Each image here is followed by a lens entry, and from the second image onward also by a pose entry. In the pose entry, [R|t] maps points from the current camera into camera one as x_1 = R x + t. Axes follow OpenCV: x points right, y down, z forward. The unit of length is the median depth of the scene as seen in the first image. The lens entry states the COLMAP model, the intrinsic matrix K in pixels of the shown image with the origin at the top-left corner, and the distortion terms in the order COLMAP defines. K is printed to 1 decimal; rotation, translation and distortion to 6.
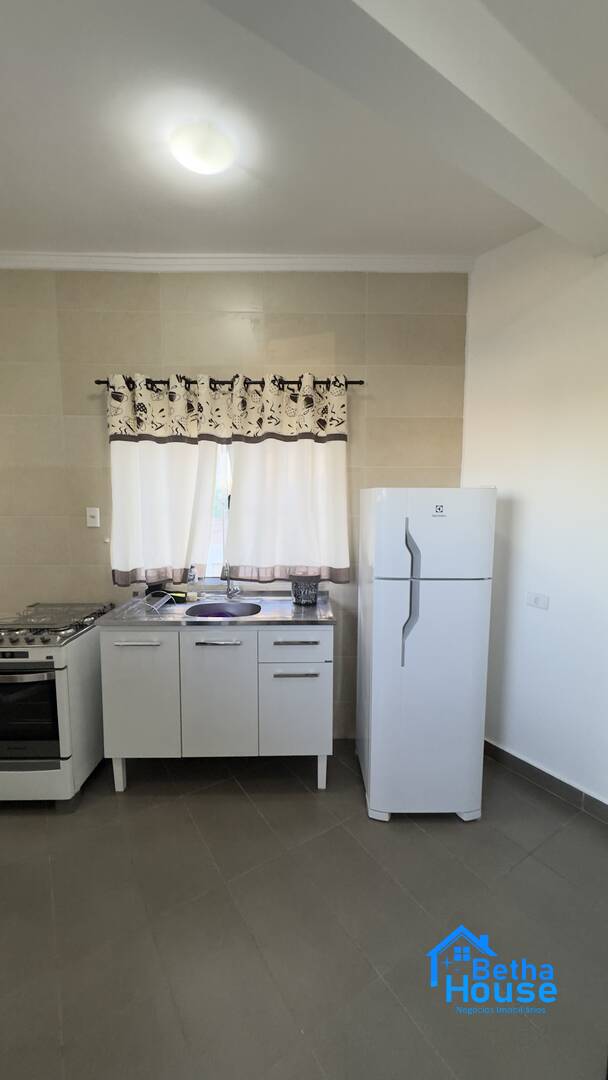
lens RADIAL K [[431.8, 0, 303.7], [0, 431.8, 539.7], [0, 0, 1]] dist [-0.003389, 0.000337]
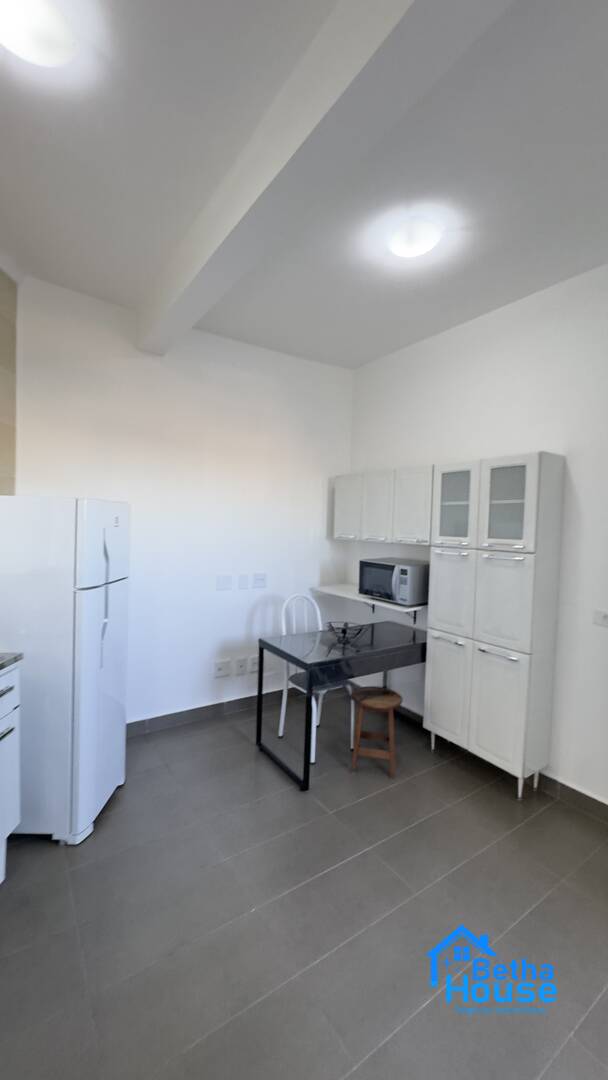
lens RADIAL K [[431.8, 0, 307.6], [0, 431.8, 540.6], [0, 0, 1]] dist [-0.003389, 0.000337]
pose [[-0.029881, -0.037946, 0.998833, -0.666829], [0.066840, 0.996967, 0.039875, -0.022148], [-0.997316, 0.067953, -0.027254, 0.404089]]
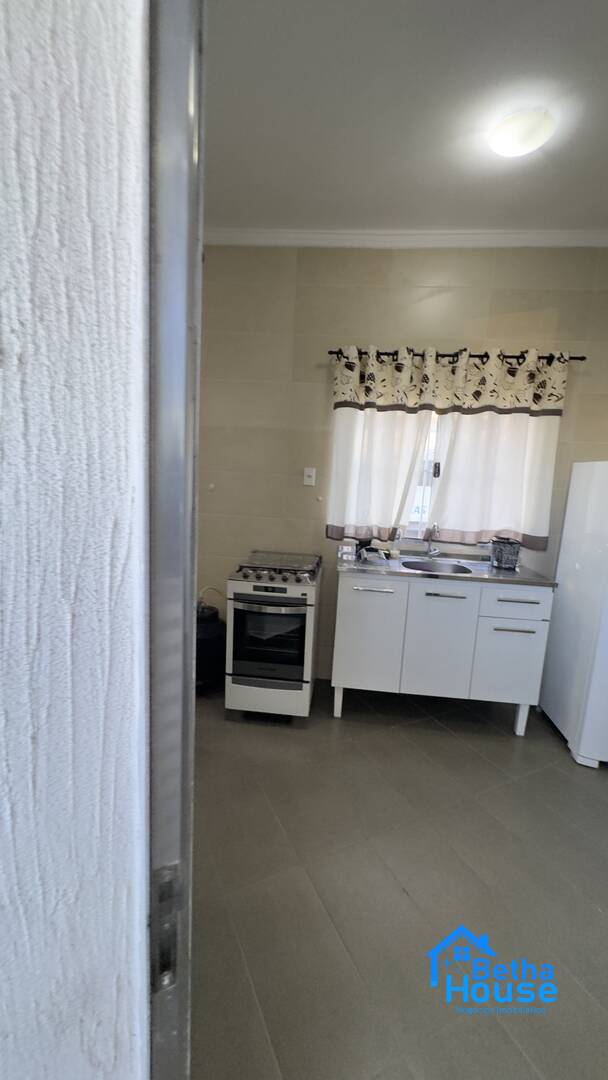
lens RADIAL K [[431.8, 0, 303.6], [0, 431.8, 541.2], [0, 0, 1]] dist [-0.003389, 0.000337]
pose [[0.991521, 0.069082, -0.110065, -0.388184], [-0.062942, 0.996312, 0.058318, 0.051758], [0.113687, -0.050896, 0.992212, -0.118149]]
